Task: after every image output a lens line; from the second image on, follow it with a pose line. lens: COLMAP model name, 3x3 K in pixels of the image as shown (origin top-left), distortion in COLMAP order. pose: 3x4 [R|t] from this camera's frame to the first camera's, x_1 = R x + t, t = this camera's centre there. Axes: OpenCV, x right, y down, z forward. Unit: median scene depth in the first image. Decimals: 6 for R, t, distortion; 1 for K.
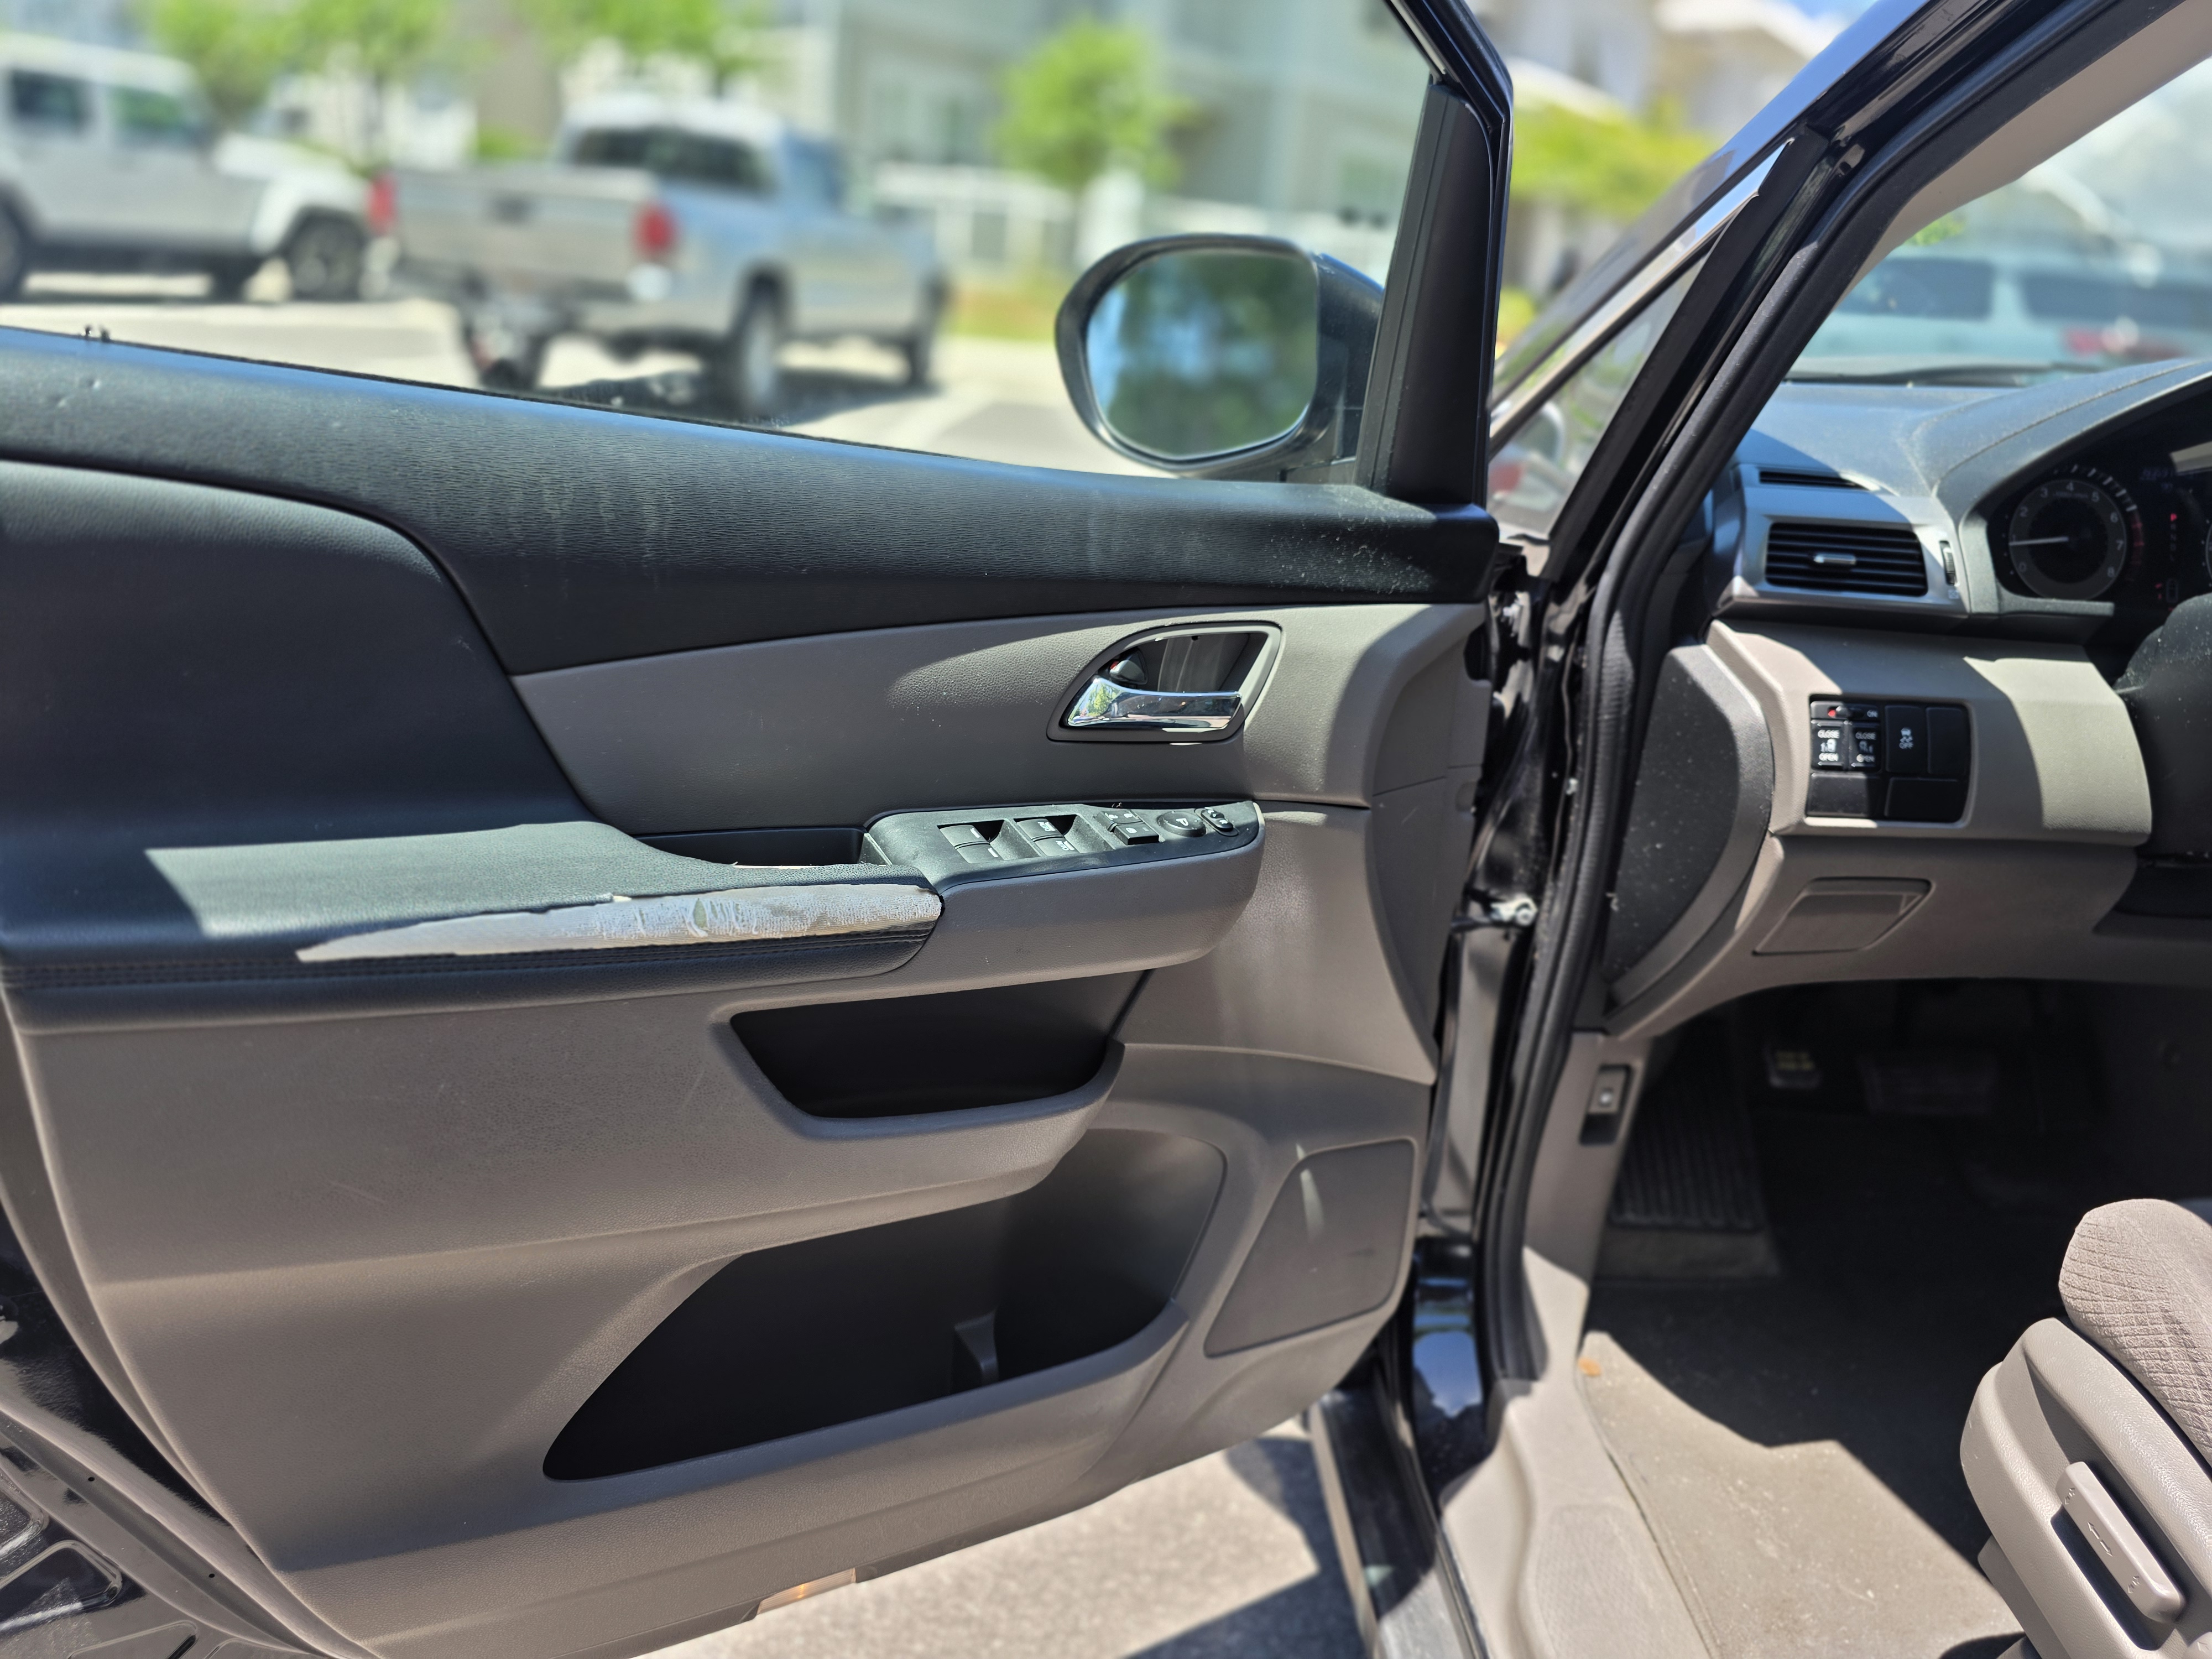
lens RADIAL K [[1485.2, 0, 1064.7], [0, 1485.2, 832.4], [0, 0, 1]] dist [-0.028511, -0.003416]
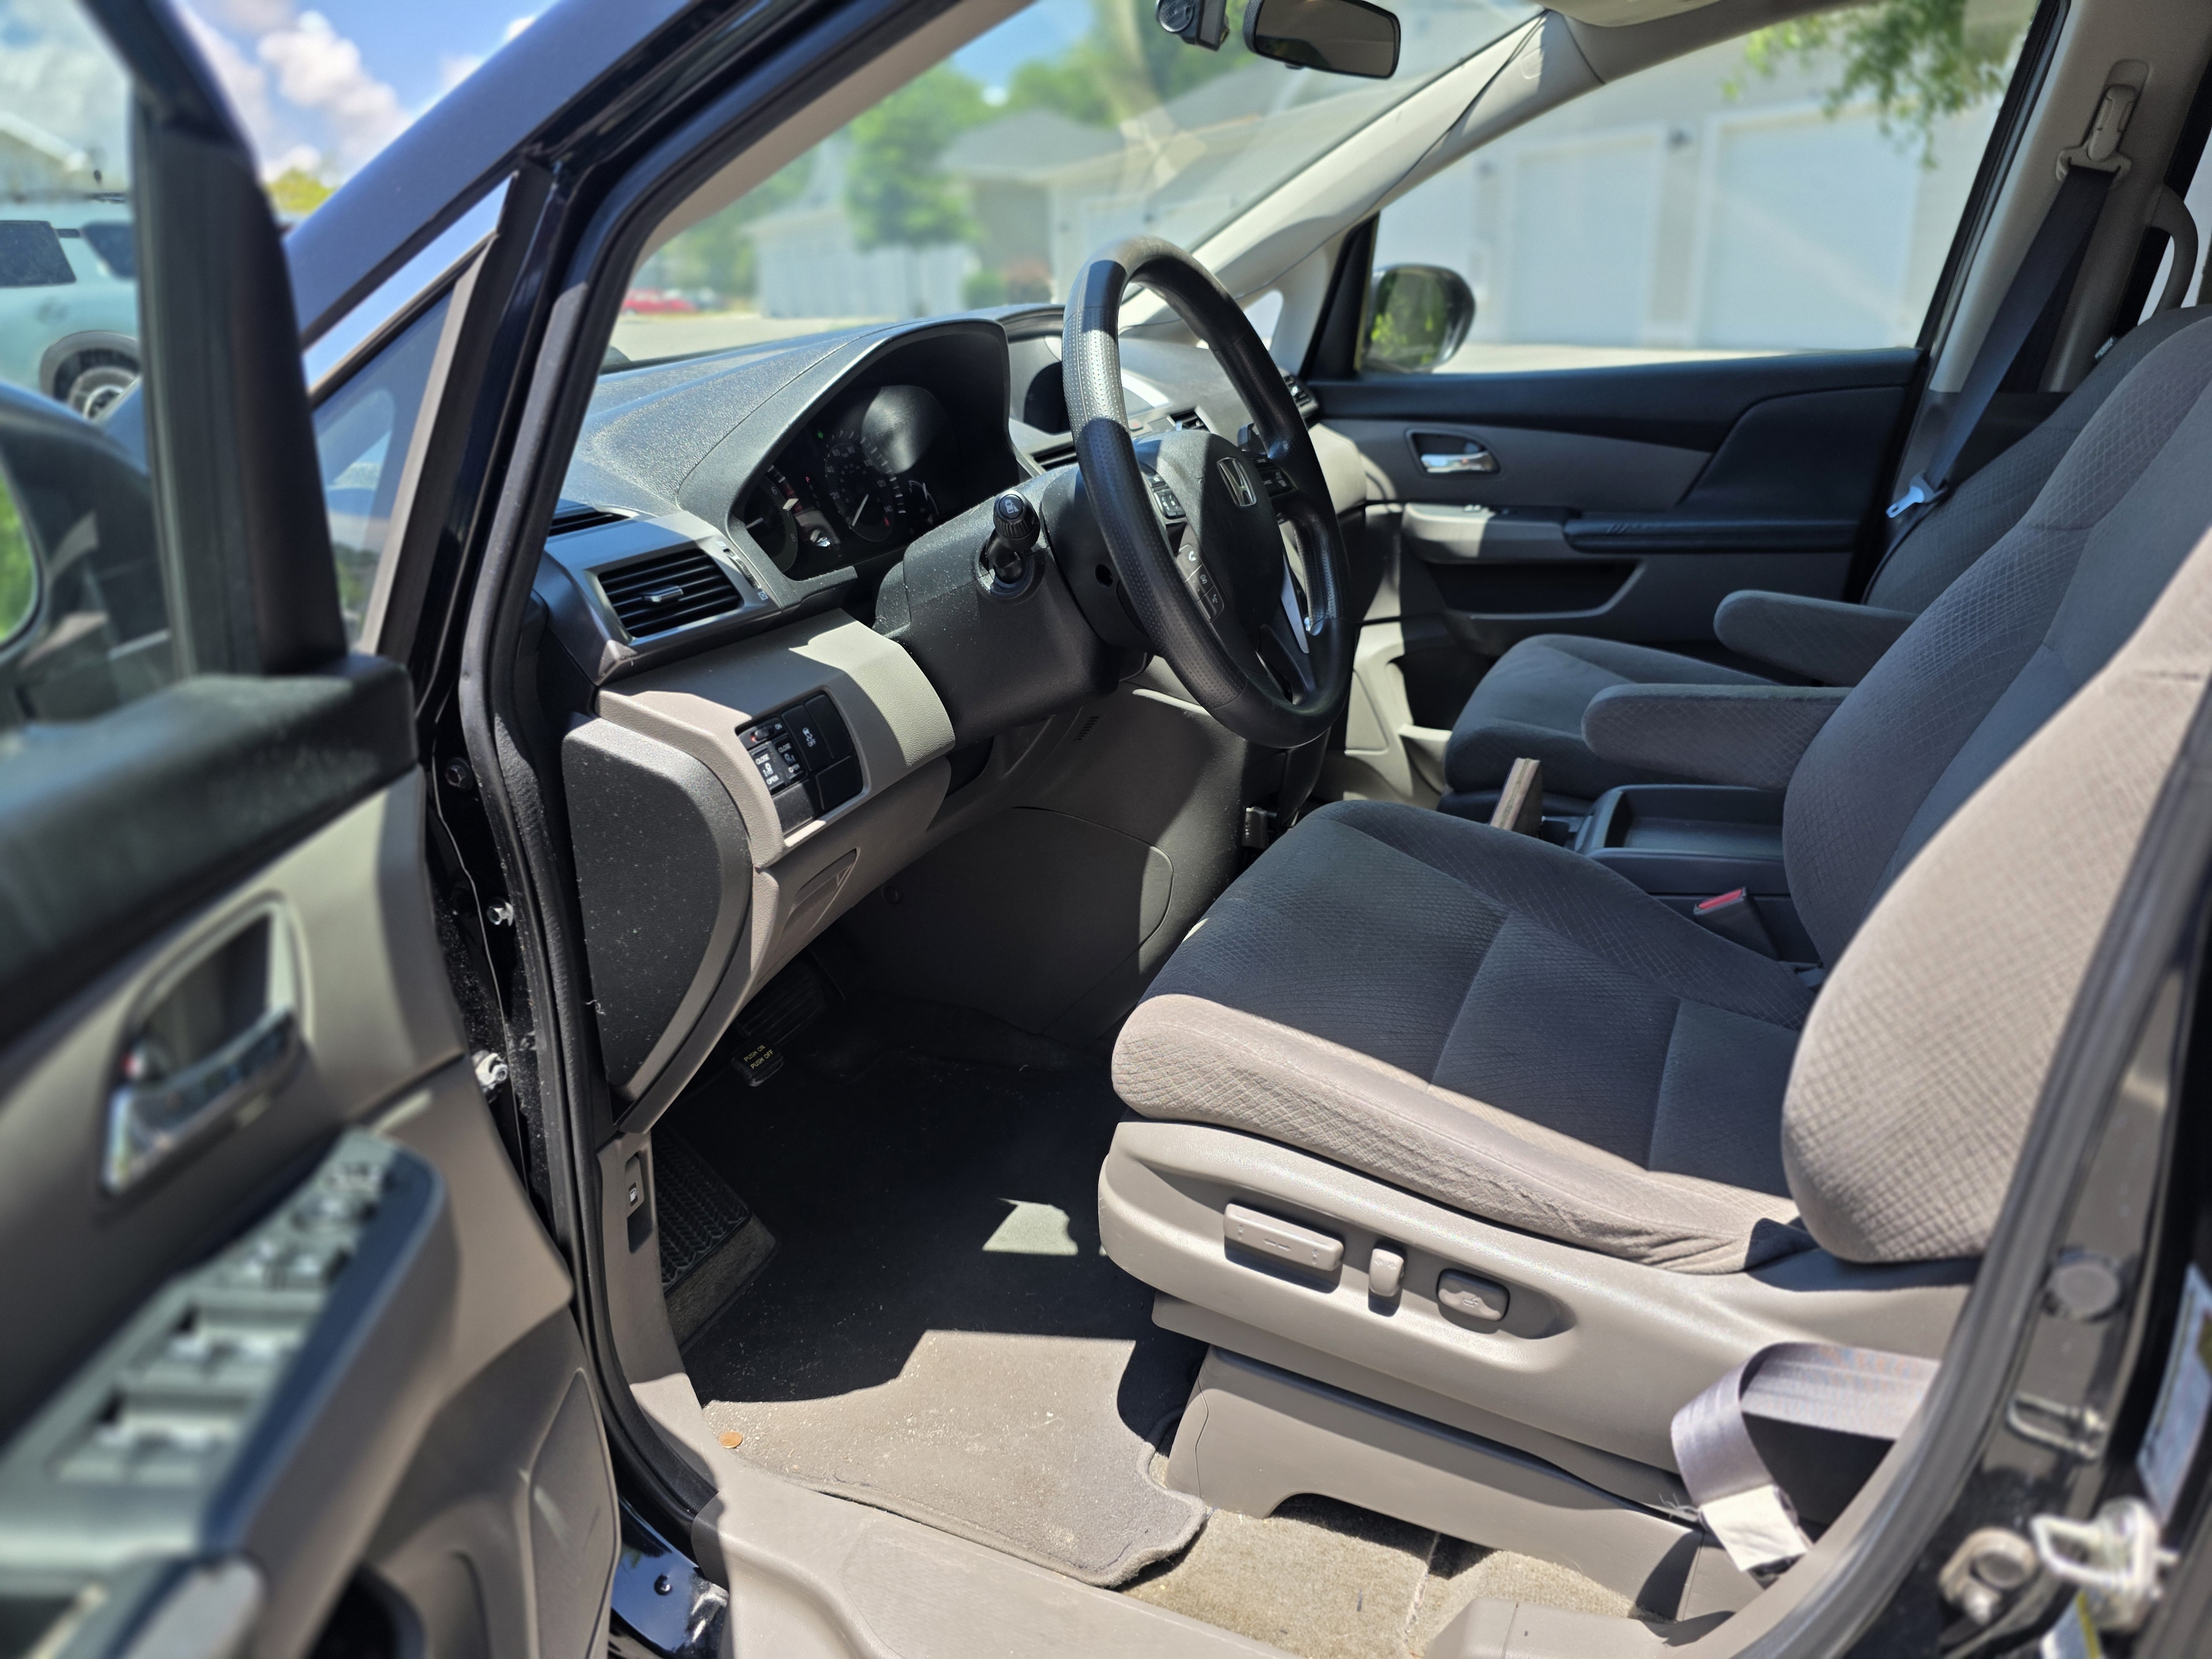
lens RADIAL K [[1485.2, 0, 1064.7], [0, 1485.2, 832.4], [0, 0, 1]] dist [-0.028511, -0.003416]
pose [[0.407373, -0.386836, 0.827288, -0.250568], [0.364365, 0.899485, 0.241174, -0.185253], [-0.837428, 0.203187, 0.507375, 0.309211]]
